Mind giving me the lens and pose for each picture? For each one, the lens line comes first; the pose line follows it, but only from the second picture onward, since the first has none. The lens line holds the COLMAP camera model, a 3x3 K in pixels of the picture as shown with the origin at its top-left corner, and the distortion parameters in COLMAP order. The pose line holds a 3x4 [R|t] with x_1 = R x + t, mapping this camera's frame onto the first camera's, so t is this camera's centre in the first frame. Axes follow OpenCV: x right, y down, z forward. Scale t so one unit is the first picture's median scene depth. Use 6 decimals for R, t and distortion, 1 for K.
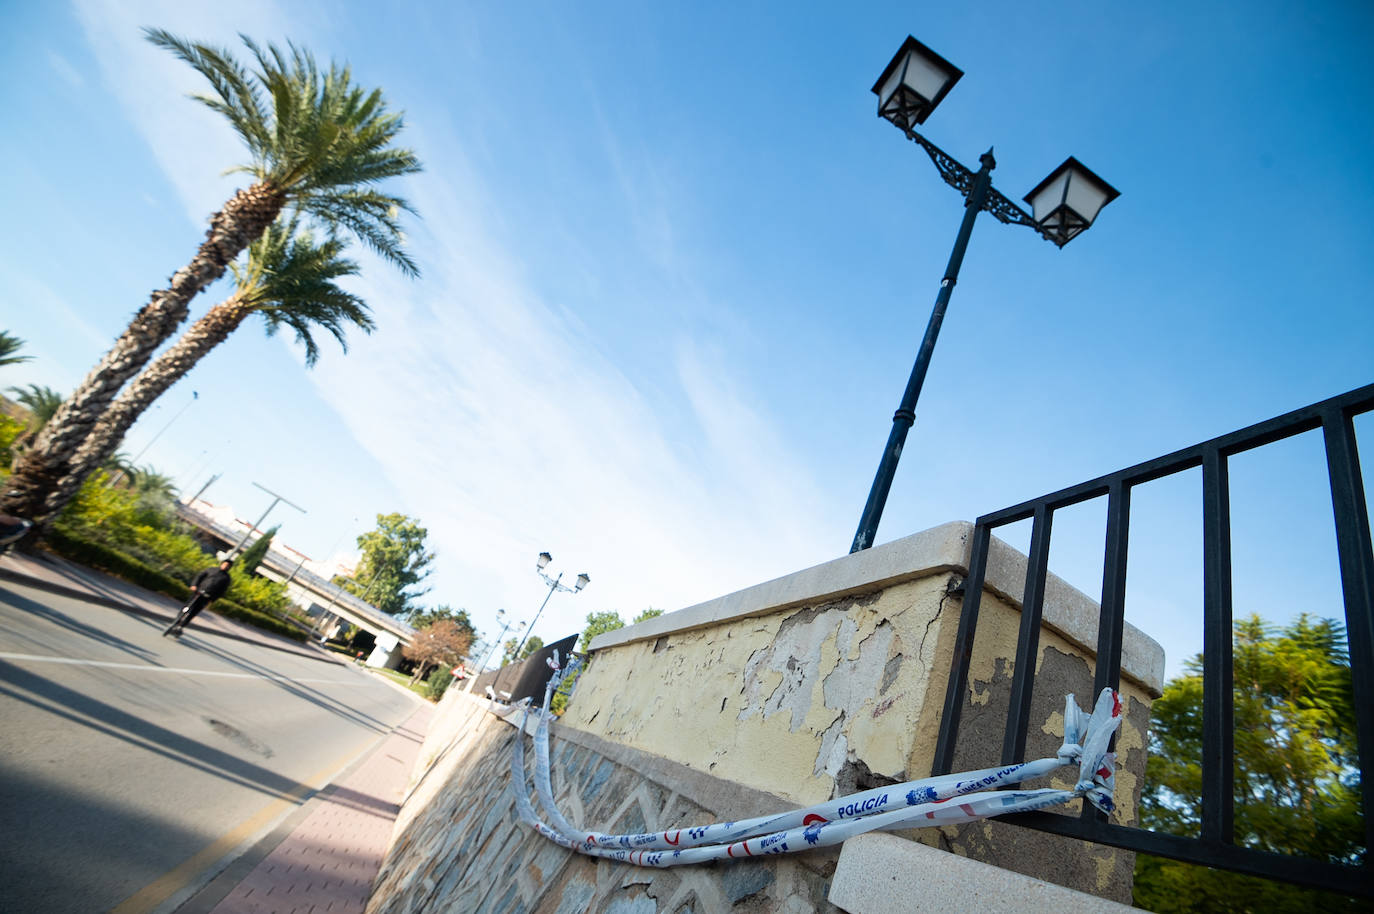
lens RADIAL K [[635.6, 0, 673.5], [0, 635.6, 446.6], [0, 0, 1]] dist [-0.016399, -0.018813]
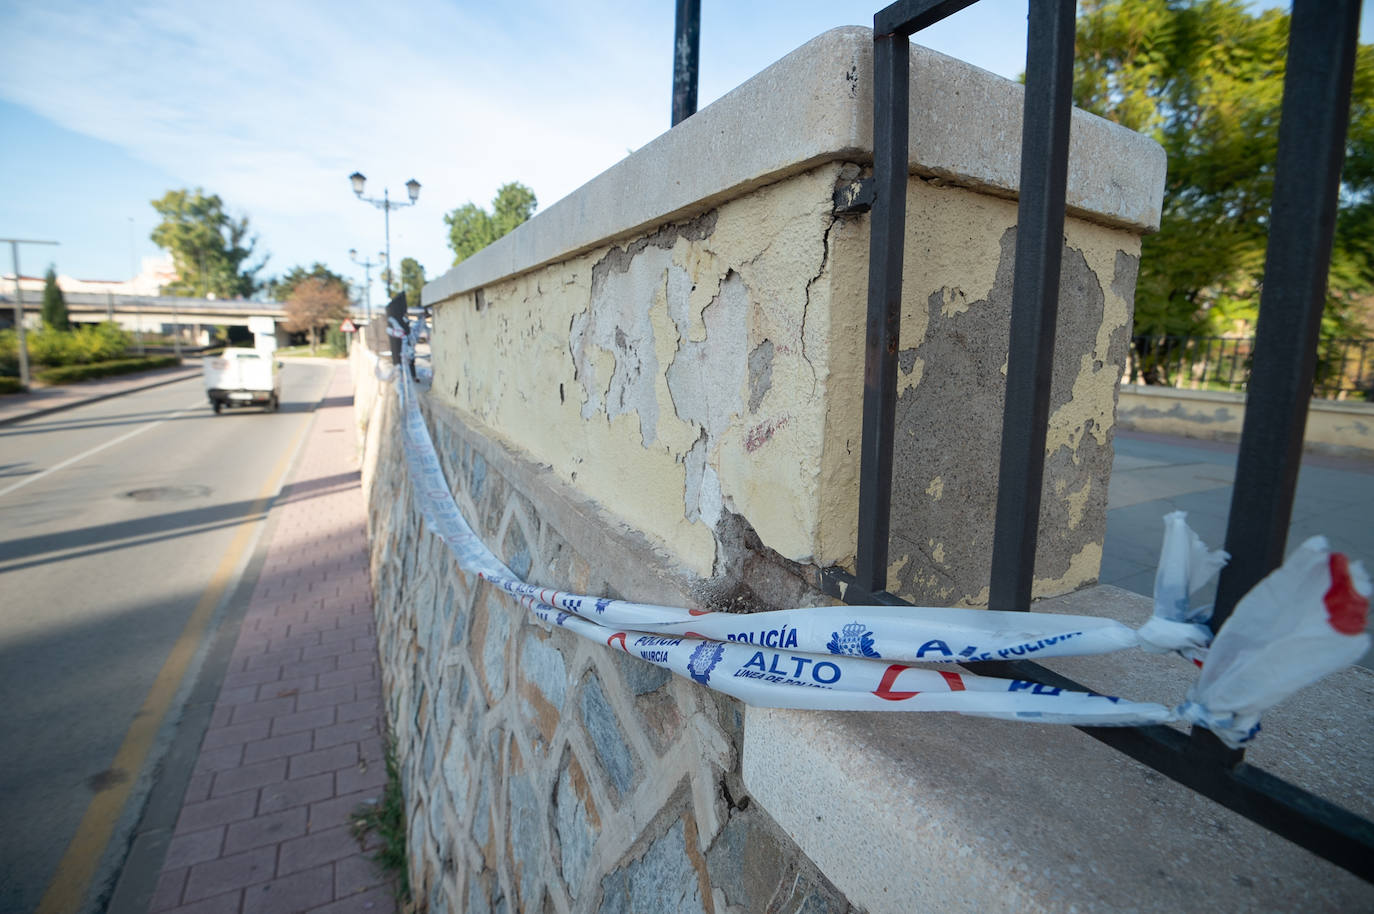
lens RADIAL K [[601.4, 0, 678.4], [0, 601.4, 429.3], [0, 0, 1]] dist [-0.000254, -0.027150]
pose [[0.918506, -0.393452, 0.039277, 0.122473], [0.272982, 0.702847, 0.656877, 0.004408], [-0.286055, -0.592623, 0.752974, 0.301243]]
